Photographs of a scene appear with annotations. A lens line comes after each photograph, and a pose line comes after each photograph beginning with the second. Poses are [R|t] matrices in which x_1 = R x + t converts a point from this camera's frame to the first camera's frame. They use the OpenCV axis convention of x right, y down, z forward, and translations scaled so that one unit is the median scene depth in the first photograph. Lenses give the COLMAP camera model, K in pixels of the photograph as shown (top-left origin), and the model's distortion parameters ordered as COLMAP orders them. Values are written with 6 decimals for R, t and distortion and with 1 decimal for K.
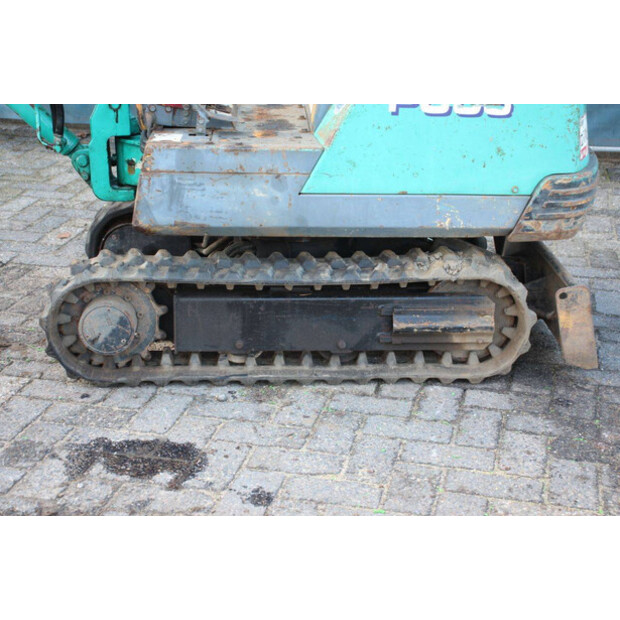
lens RADIAL K [[1021.1, 0, 311.4], [0, 1021.1, 312.8], [0, 0, 1]] dist [0.143526, 0.000000]
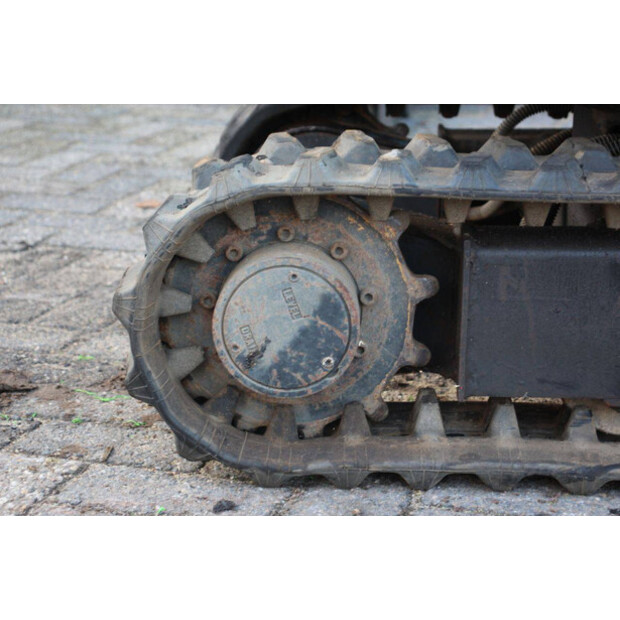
lens RADIAL K [[1454.0, 0, 311.1], [0, 1454.0, 308.3], [0, 0, 1]] dist [0.307198, 0.000000]
pose [[0.994816, 0.013458, -0.100795, -0.133031], [-0.022666, 0.995614, -0.090769, 0.055367], [0.099131, 0.092583, 0.990758, 0.459876]]
